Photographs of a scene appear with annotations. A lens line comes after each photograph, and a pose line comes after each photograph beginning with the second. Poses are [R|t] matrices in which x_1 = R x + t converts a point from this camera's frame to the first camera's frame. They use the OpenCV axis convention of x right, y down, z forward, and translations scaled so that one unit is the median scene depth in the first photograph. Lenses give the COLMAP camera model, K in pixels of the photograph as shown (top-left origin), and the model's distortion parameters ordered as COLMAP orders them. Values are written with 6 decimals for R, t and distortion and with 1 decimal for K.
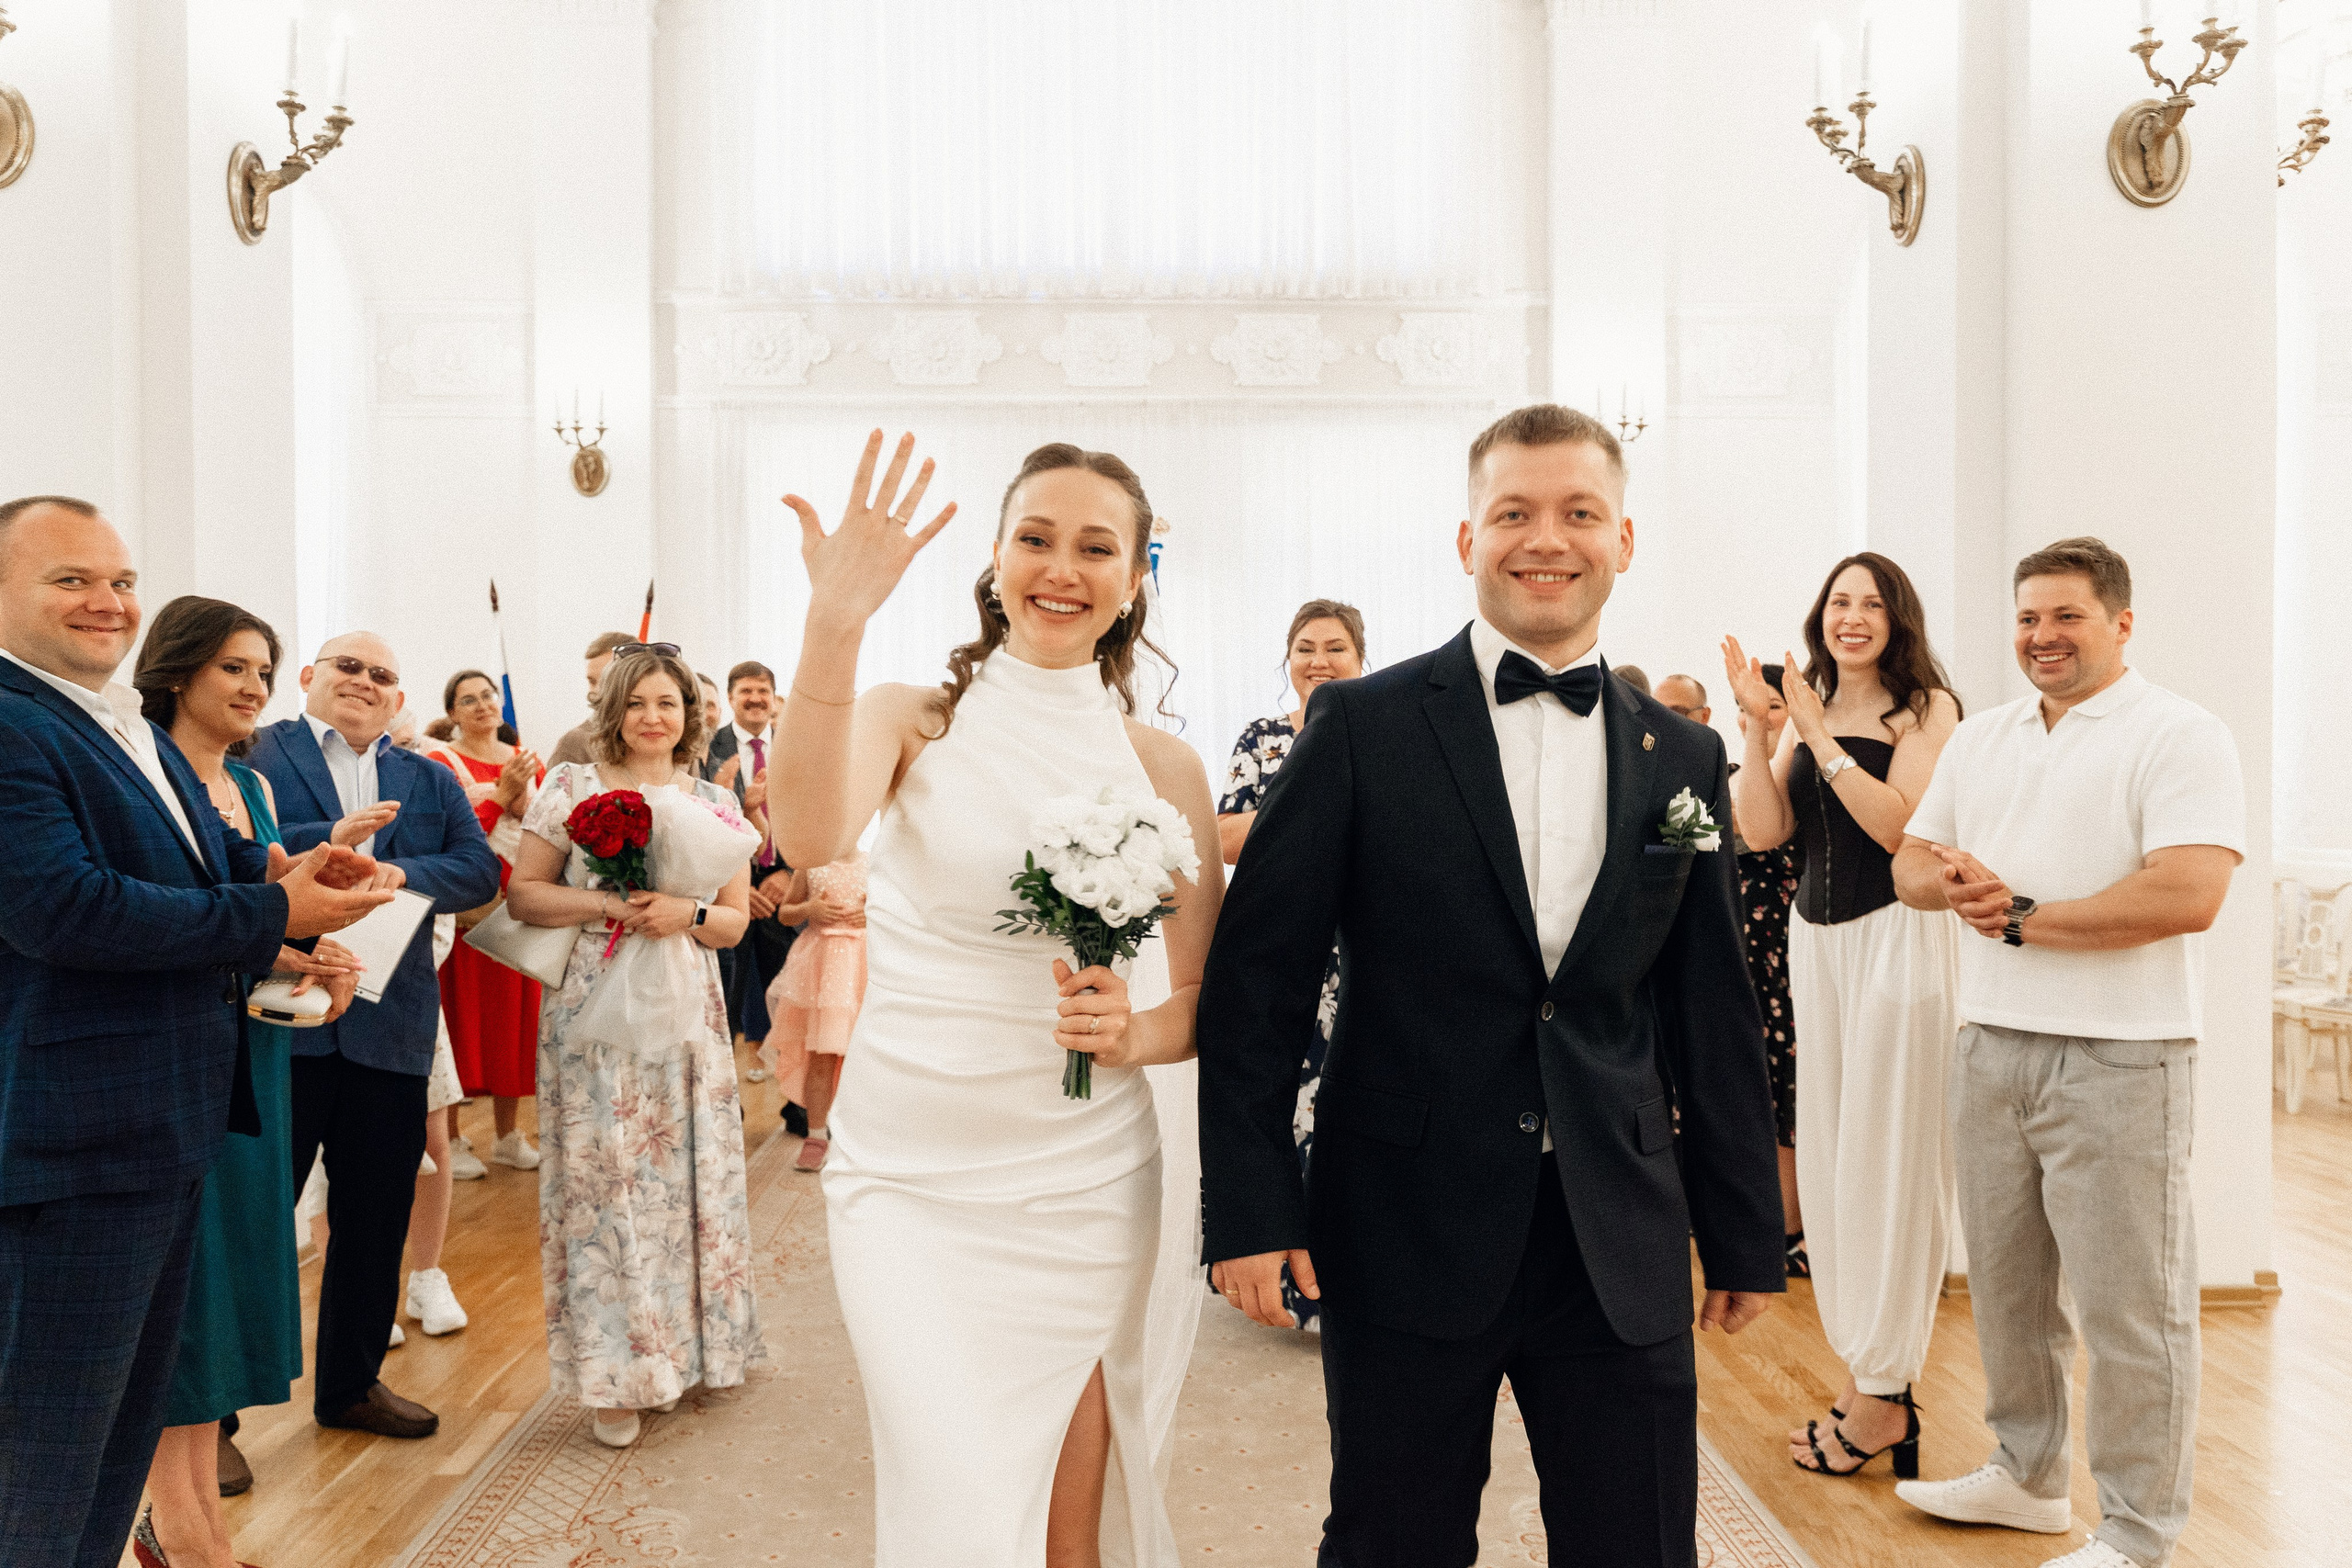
lens RADIAL K [[1907.7, 0, 1170.5], [0, 1907.7, 788.2], [0, 0, 1]] dist [0.012138, -0.024835]
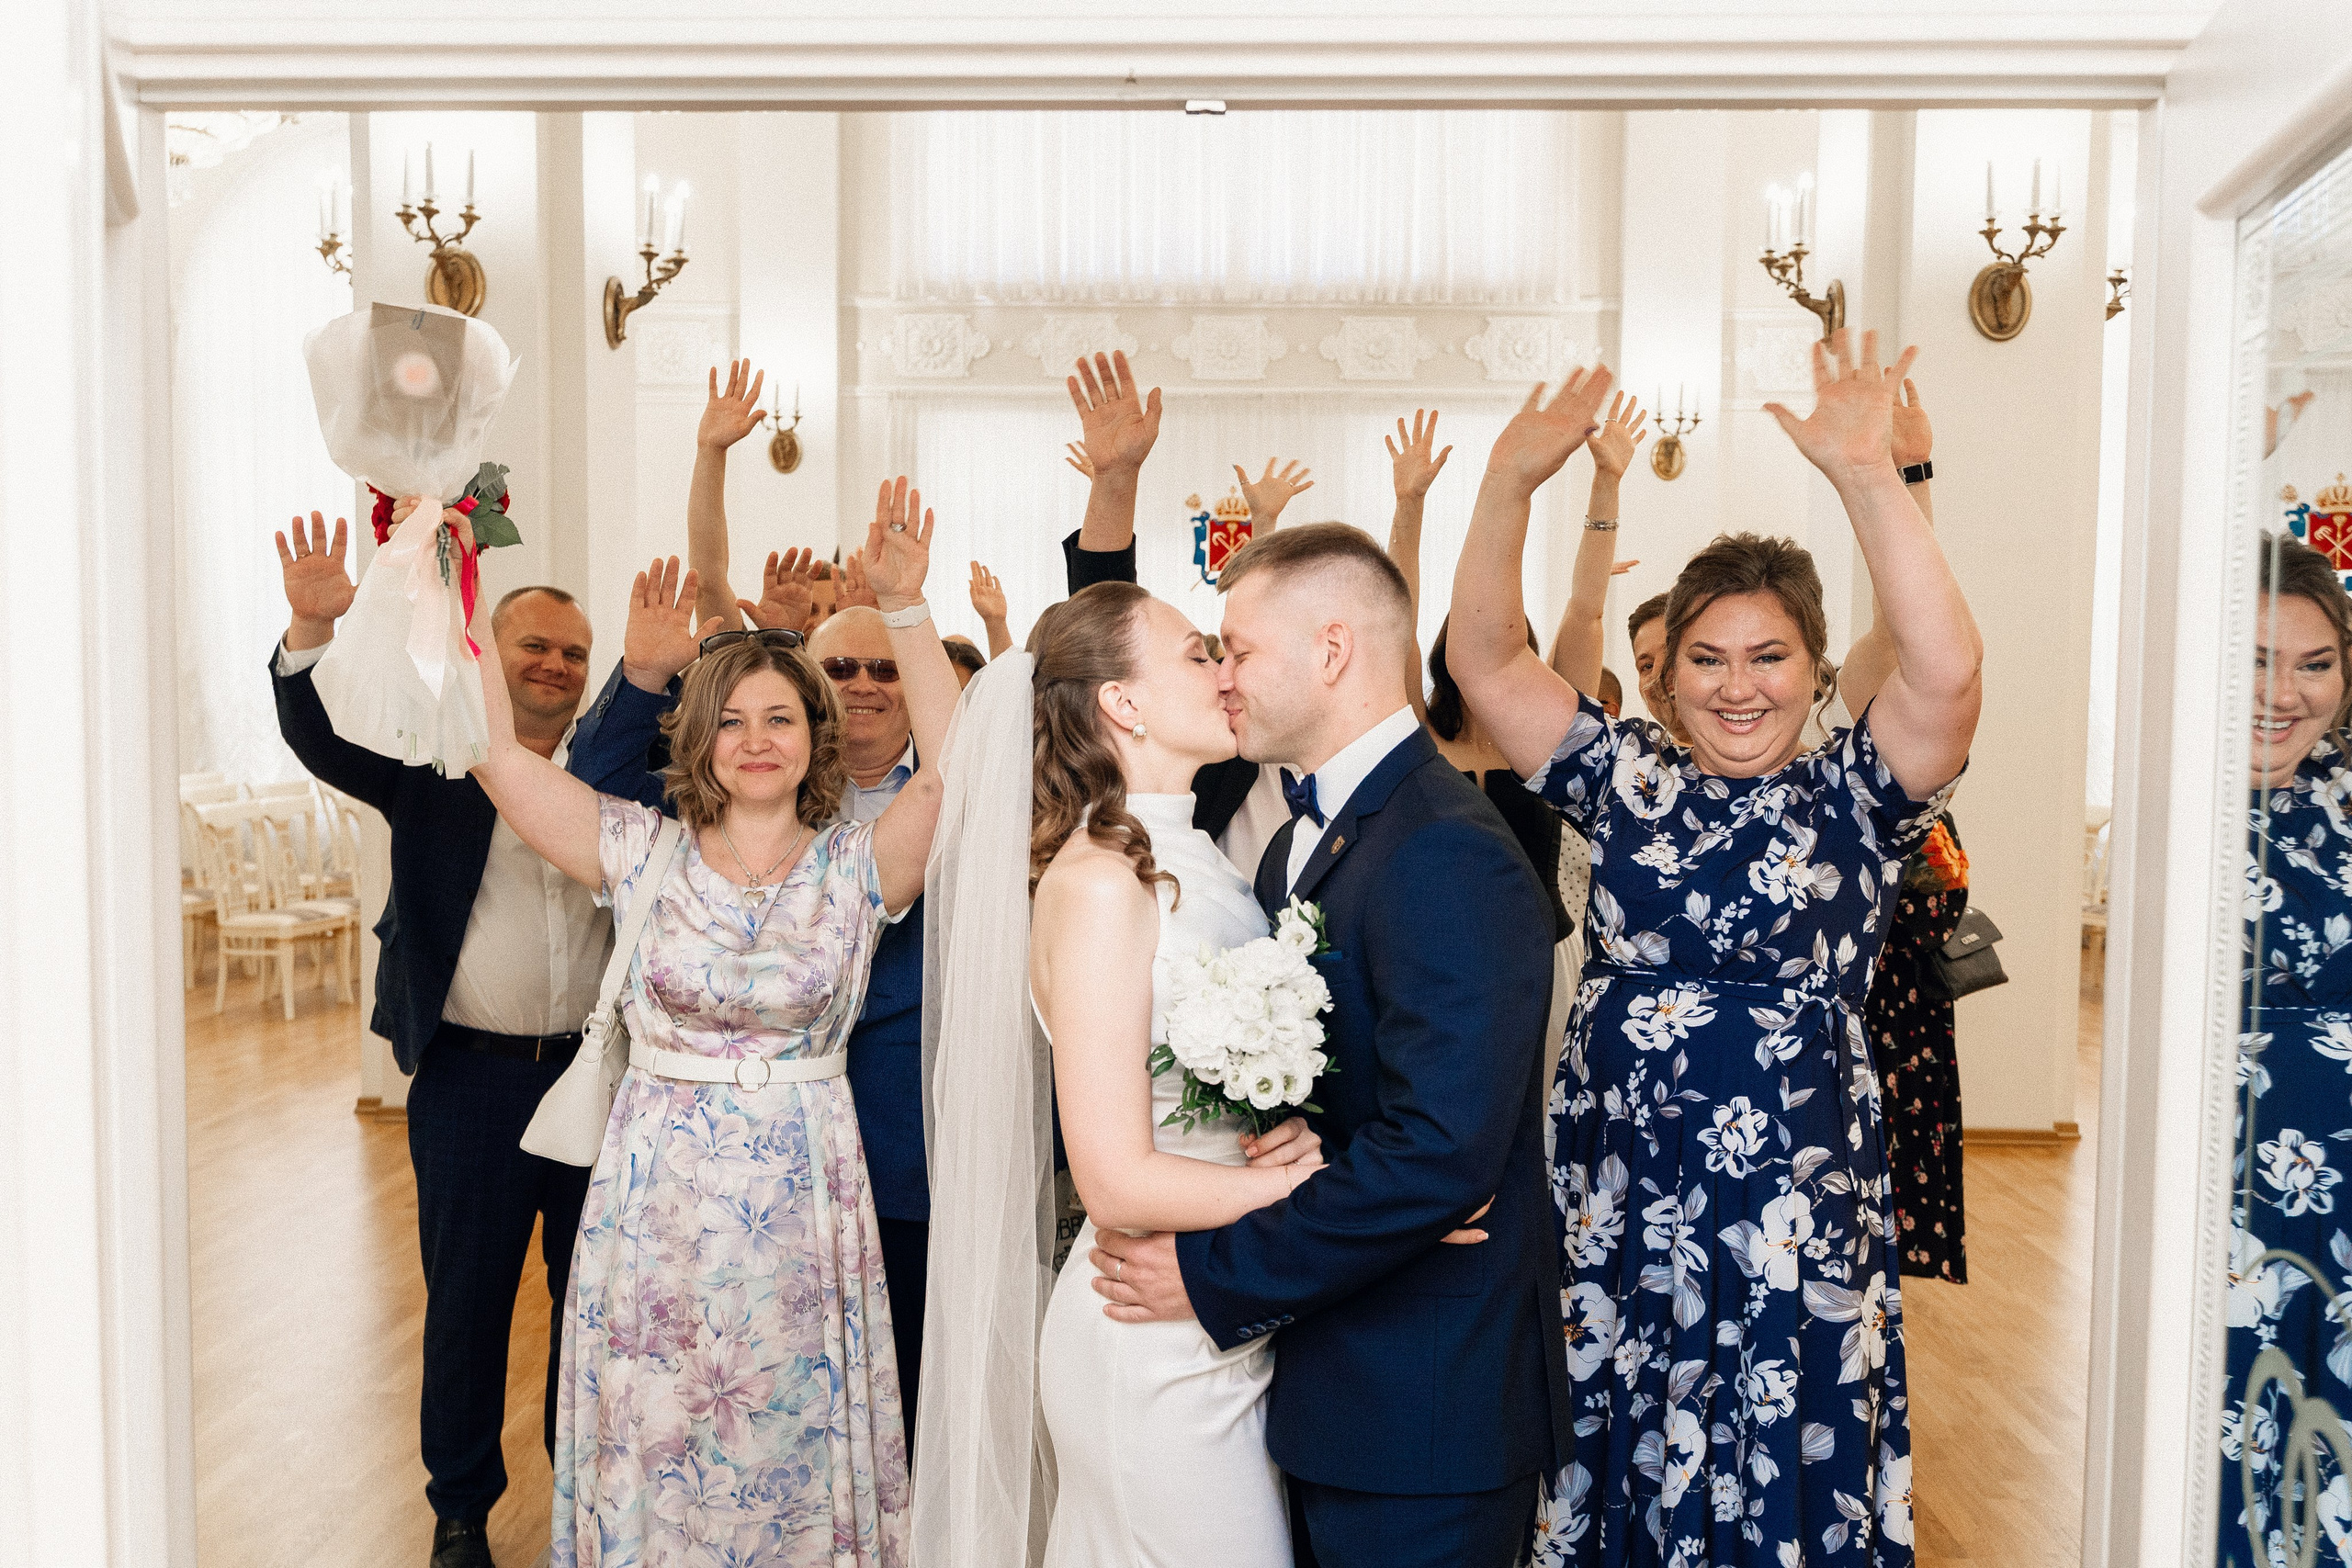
lens RADIAL K [[1907.7, 0, 1180.7], [0, 1907.7, 784.1], [0, 0, 1]] dist [0.012138, -0.024835]
pose [[0.998444, 0.018727, -0.052518, 0.003167], [-0.016576, 0.999018, 0.041101, -0.014274], [0.053236, -0.040166, 0.997774, -0.160859]]
